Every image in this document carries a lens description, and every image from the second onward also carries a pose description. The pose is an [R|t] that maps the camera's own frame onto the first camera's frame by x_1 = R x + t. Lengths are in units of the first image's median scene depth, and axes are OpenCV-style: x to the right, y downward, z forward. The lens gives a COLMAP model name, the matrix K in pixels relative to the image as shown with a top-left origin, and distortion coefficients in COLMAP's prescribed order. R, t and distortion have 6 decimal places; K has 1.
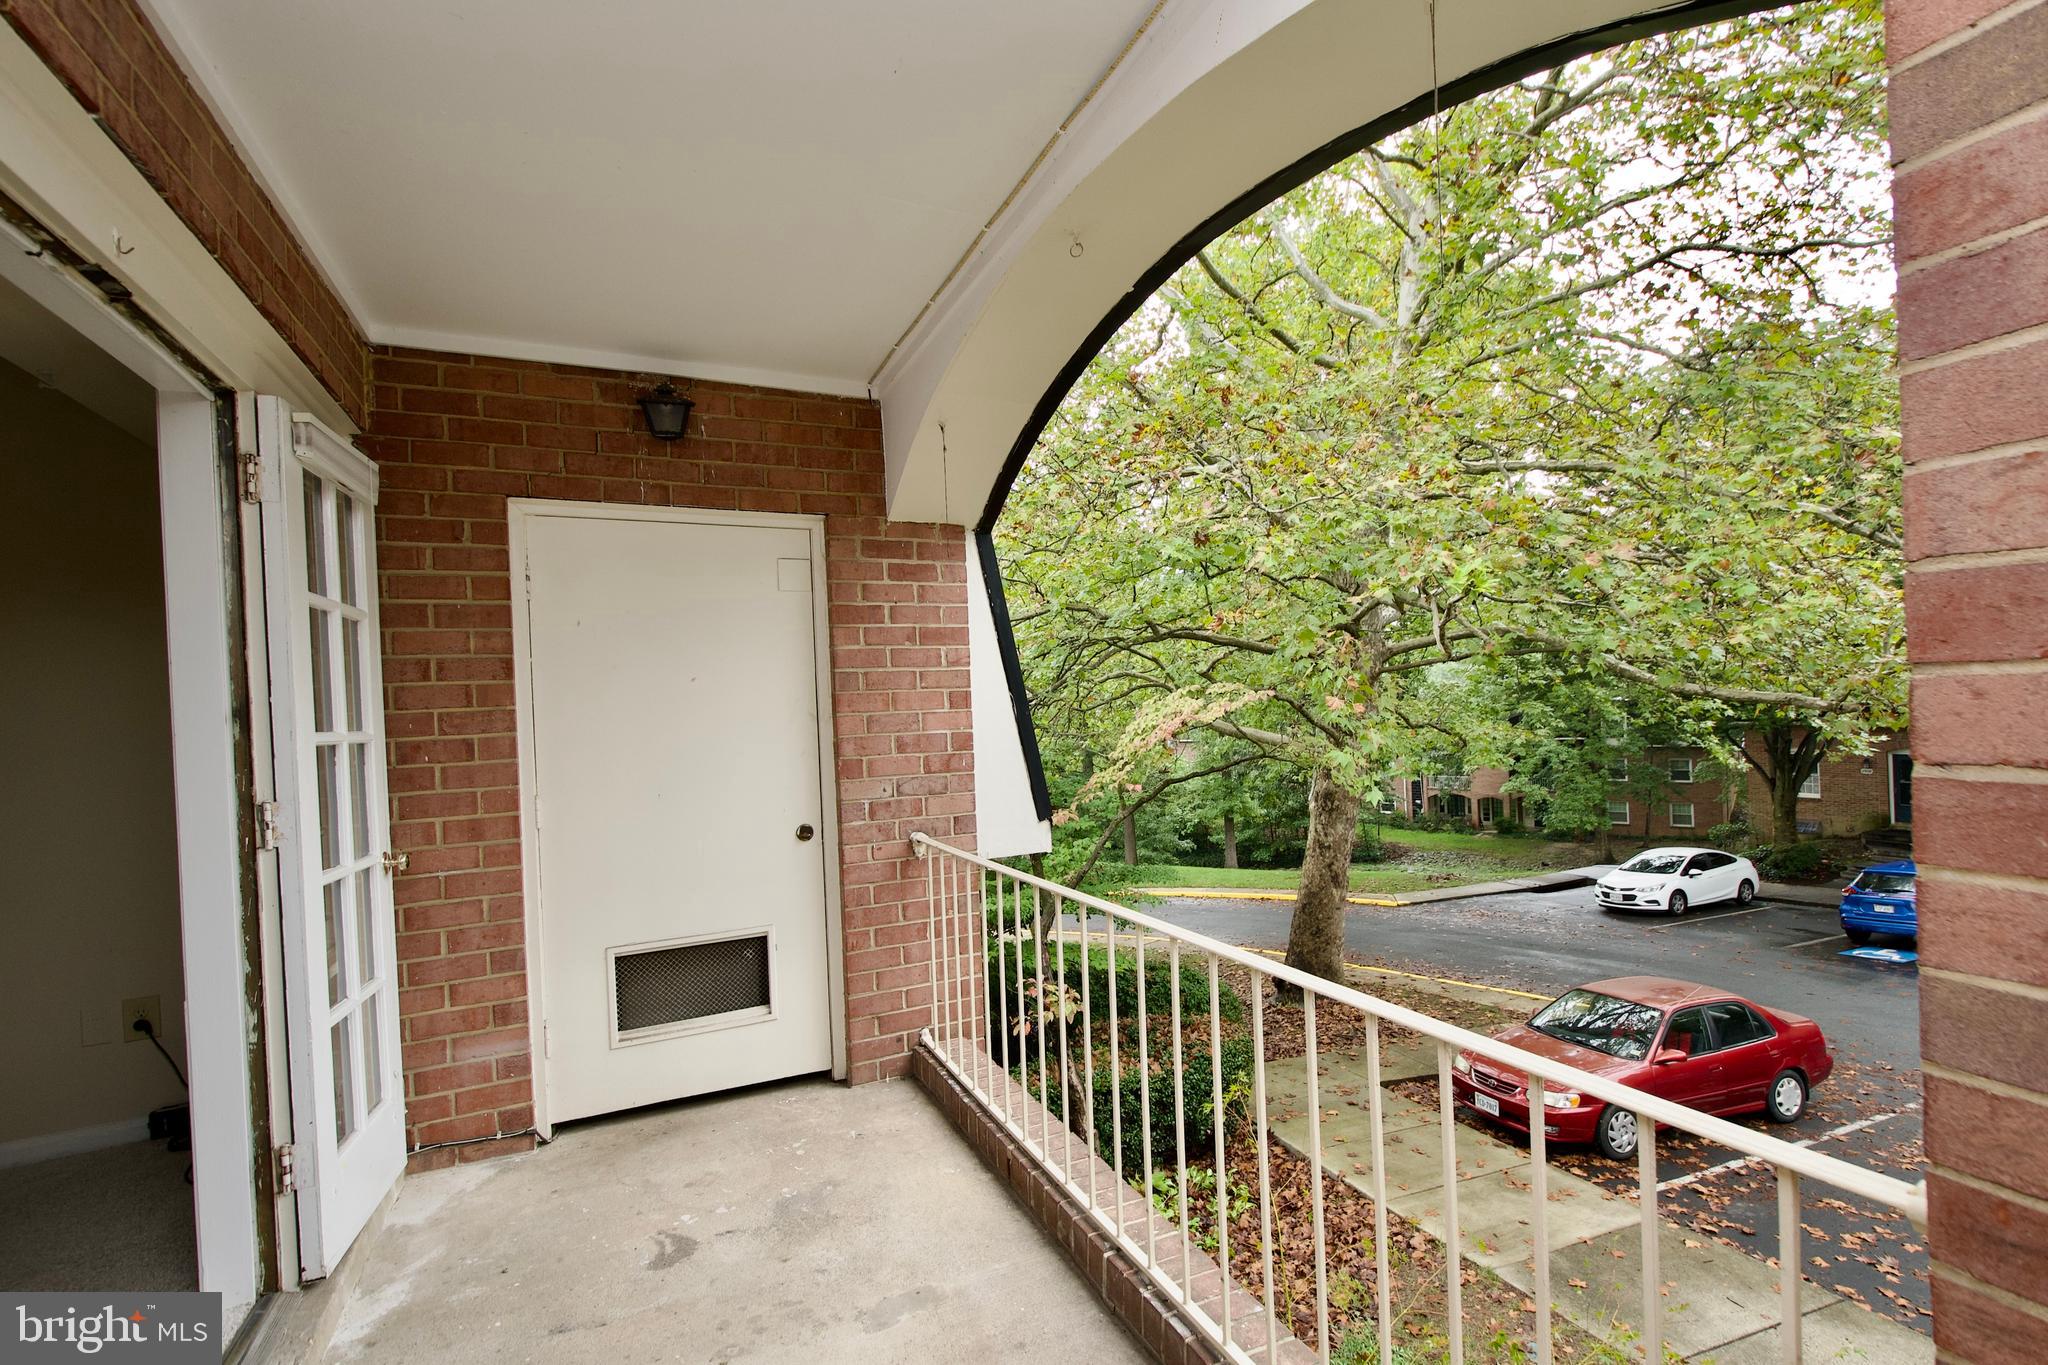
lens RADIAL K [[902.4, 0, 1040.3], [0, 902.4, 708.3], [0, 0, 1]] dist [0.007762, -0.005705]
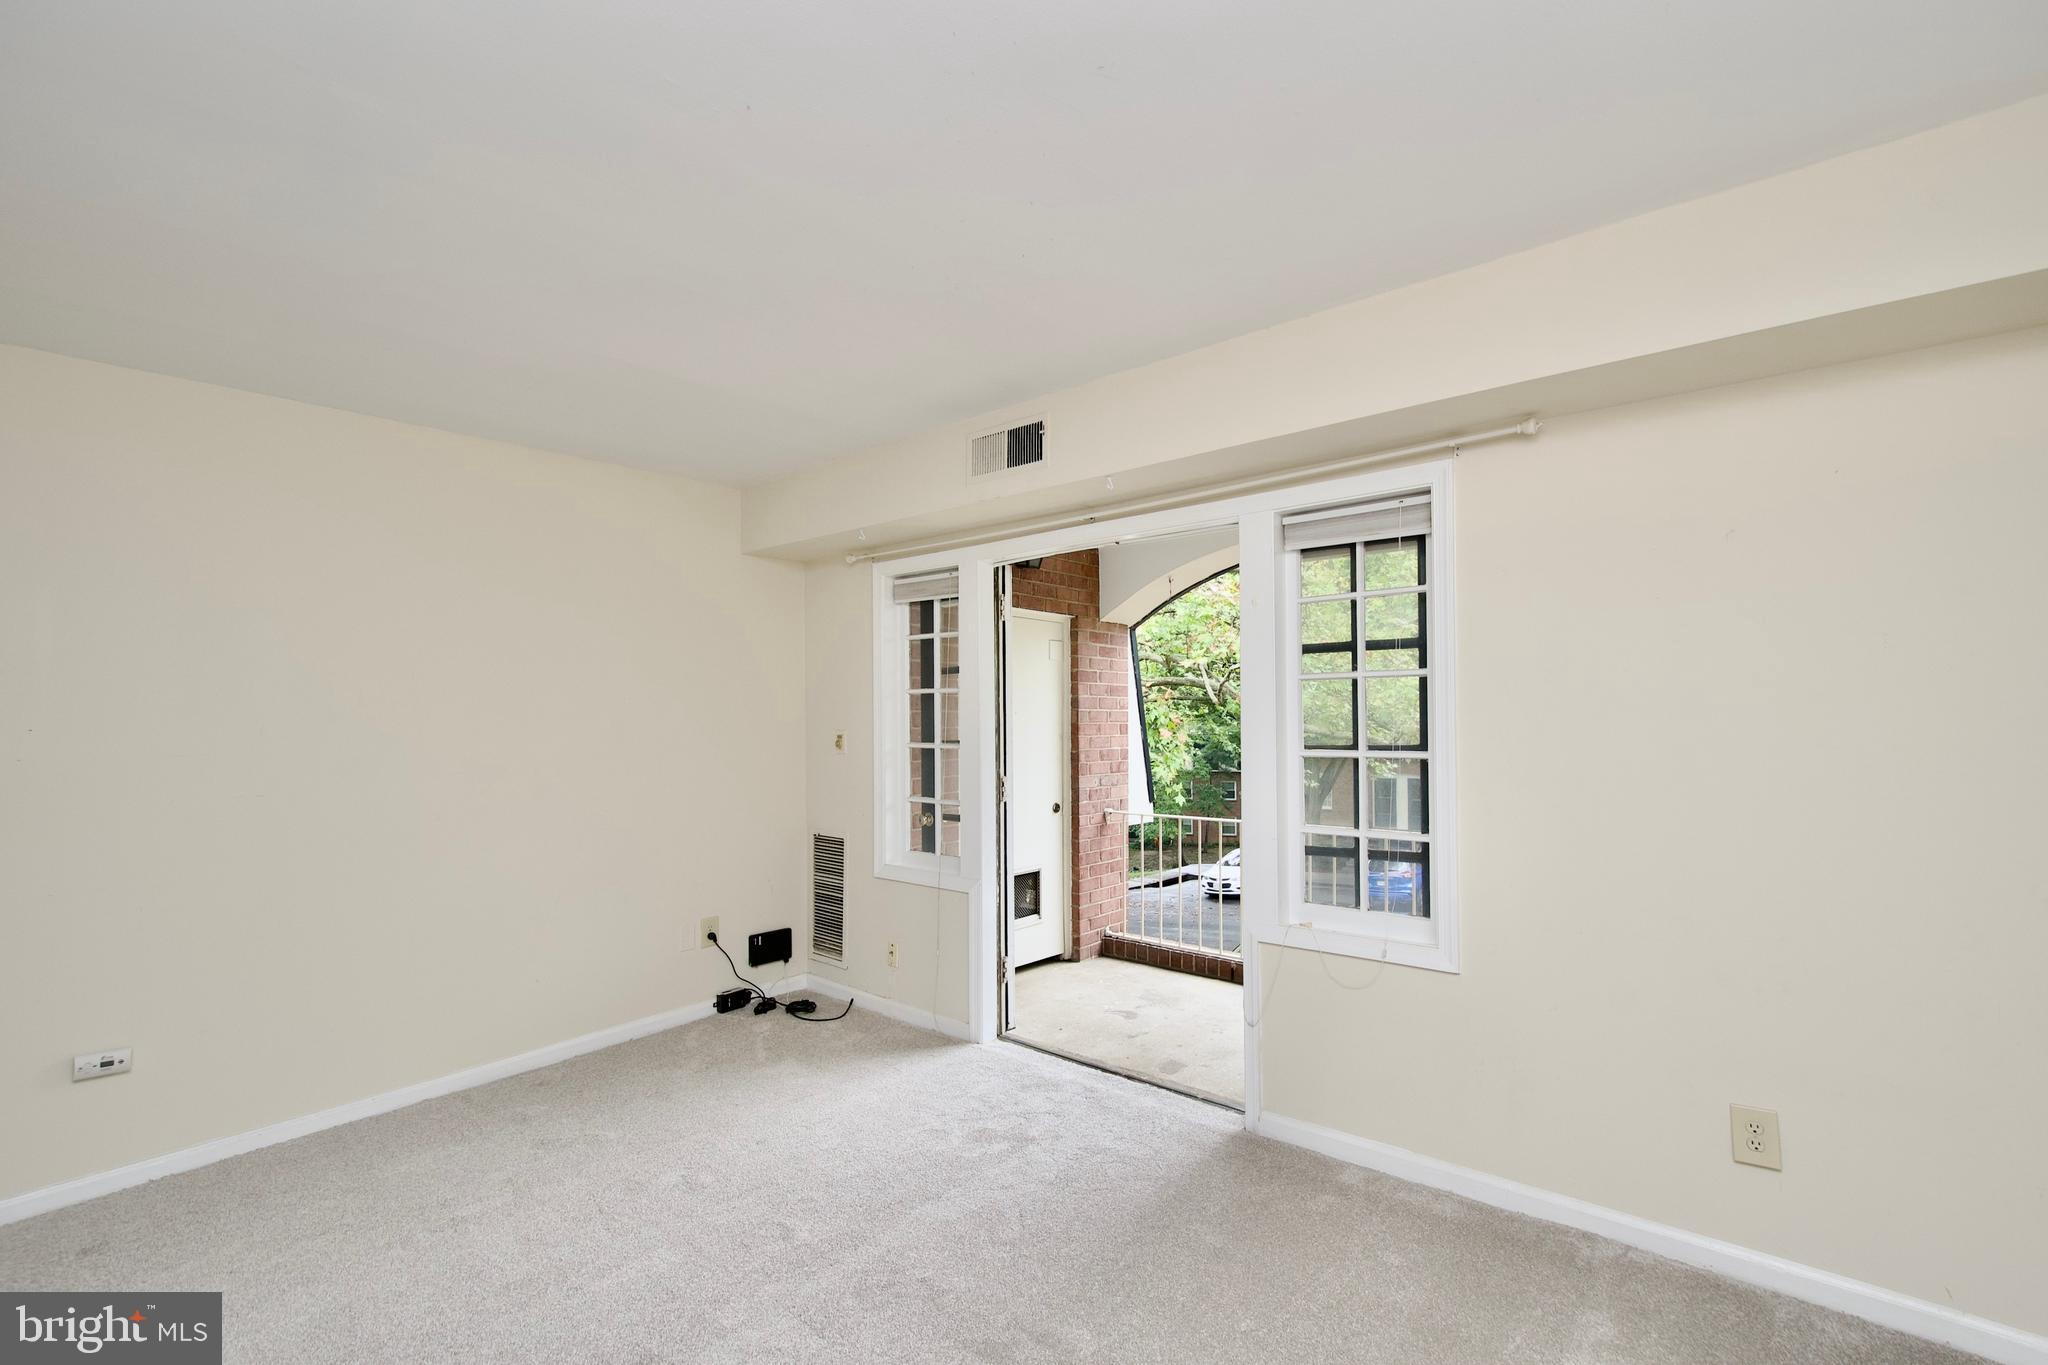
lens RADIAL K [[902.4, 0, 1034.1], [0, 902.4, 713.9], [0, 0, 1]] dist [0.007762, -0.005705]
pose [[0.908782, 0.038584, 0.415483, -0.964782], [-0.031332, 0.999215, -0.024260, 0.008081], [-0.416093, 0.009029, 0.909277, -0.462214]]
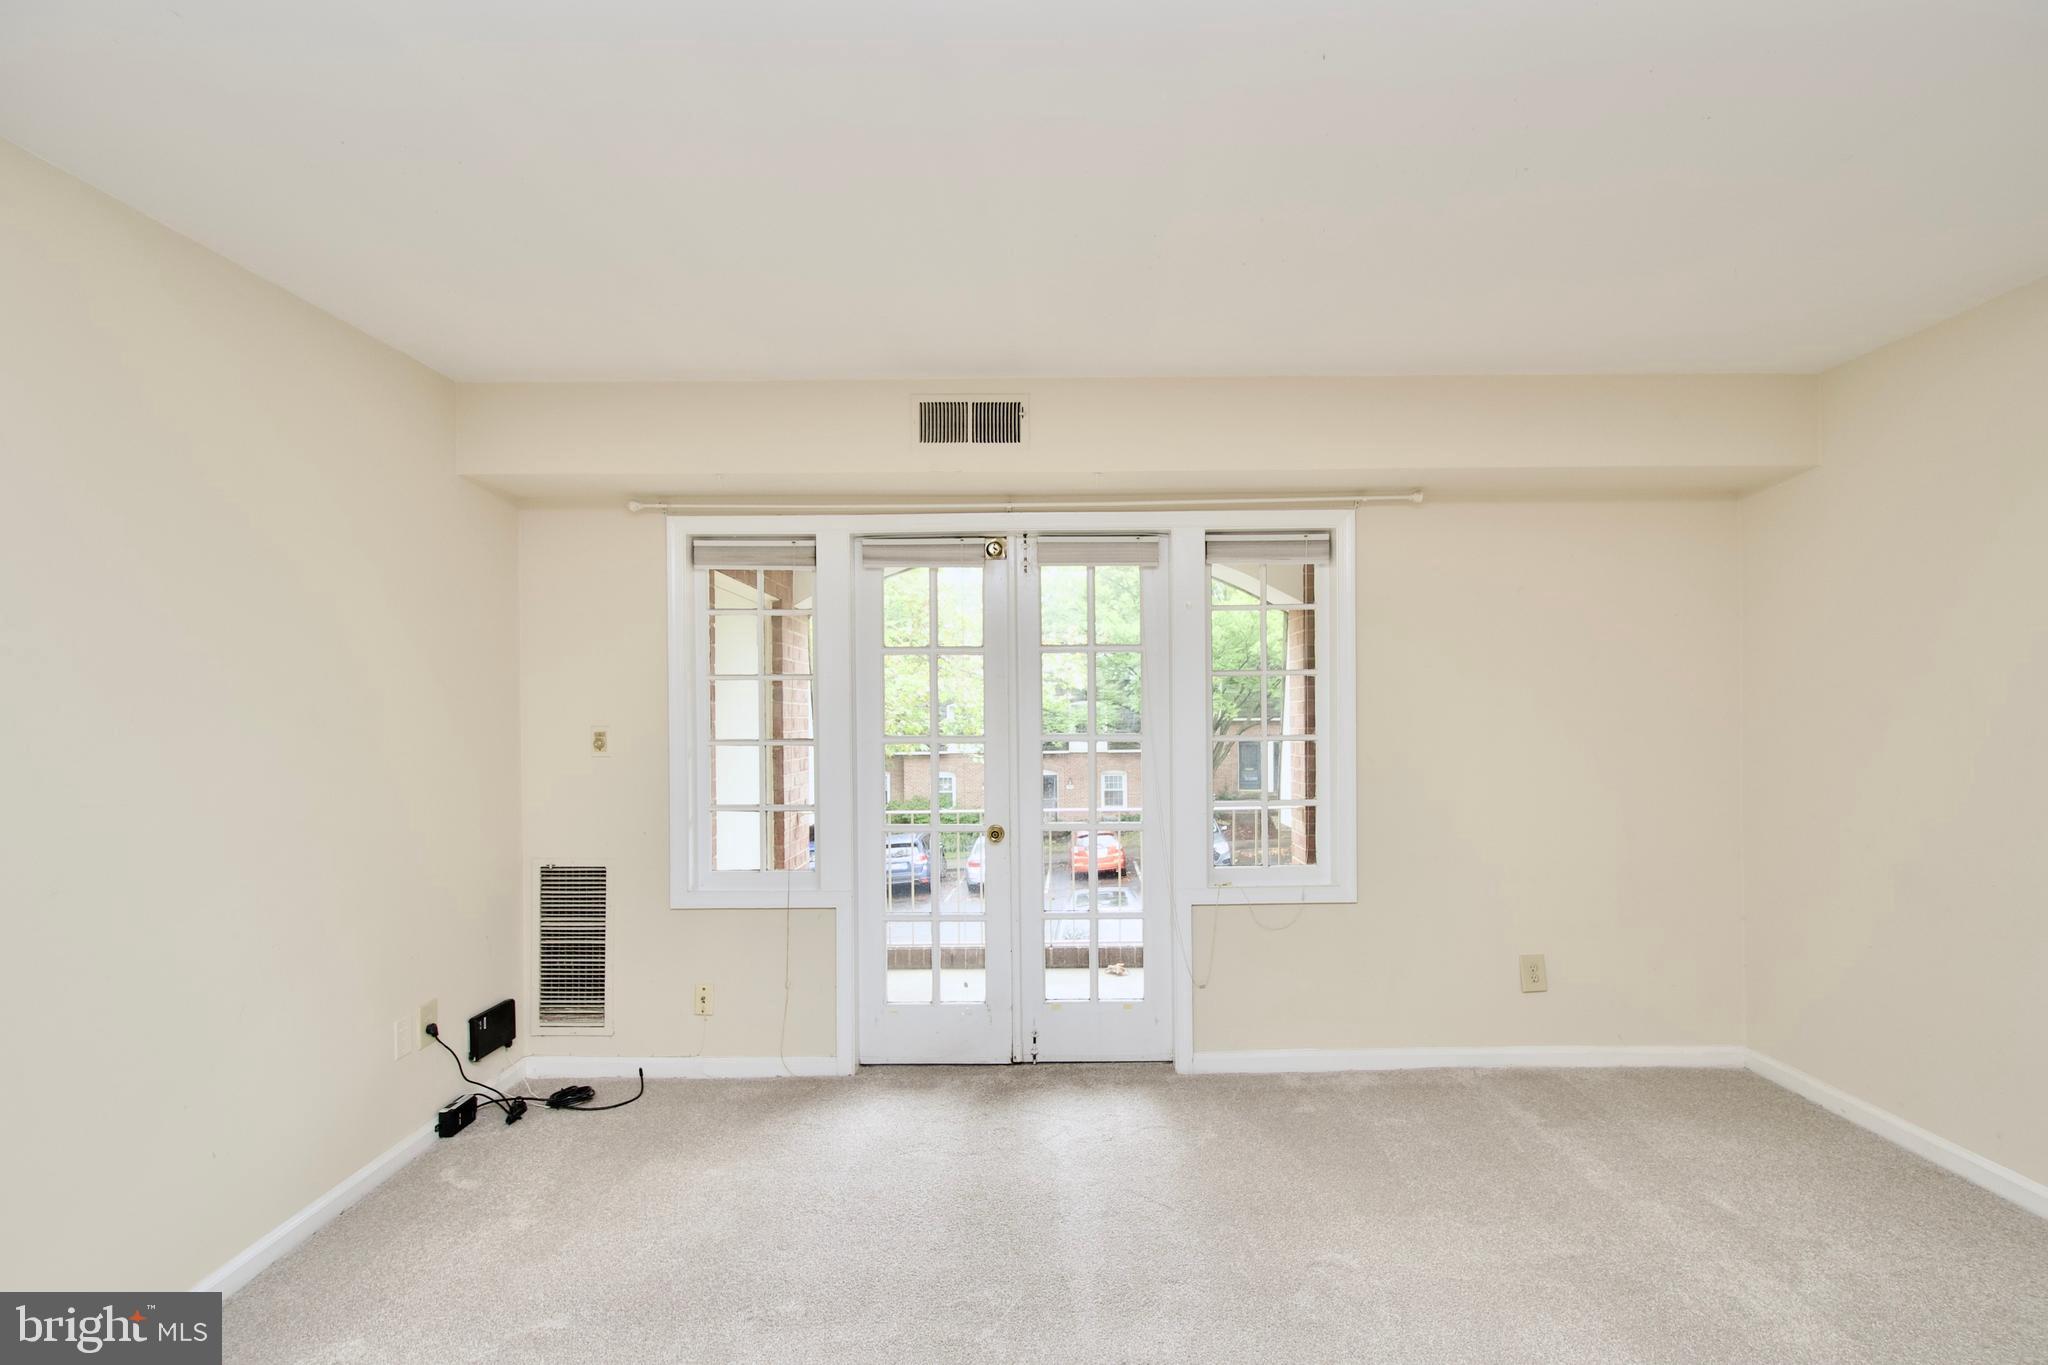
lens RADIAL K [[902.4, 0, 1035.1], [0, 902.4, 710.4], [0, 0, 1]] dist [0.007762, -0.005705]
pose [[0.424156, 0.041325, 0.904646, -1.377240], [-0.008372, 0.999095, -0.041714, 0.029120], [-0.905550, 0.010119, 0.424118, -0.022833]]
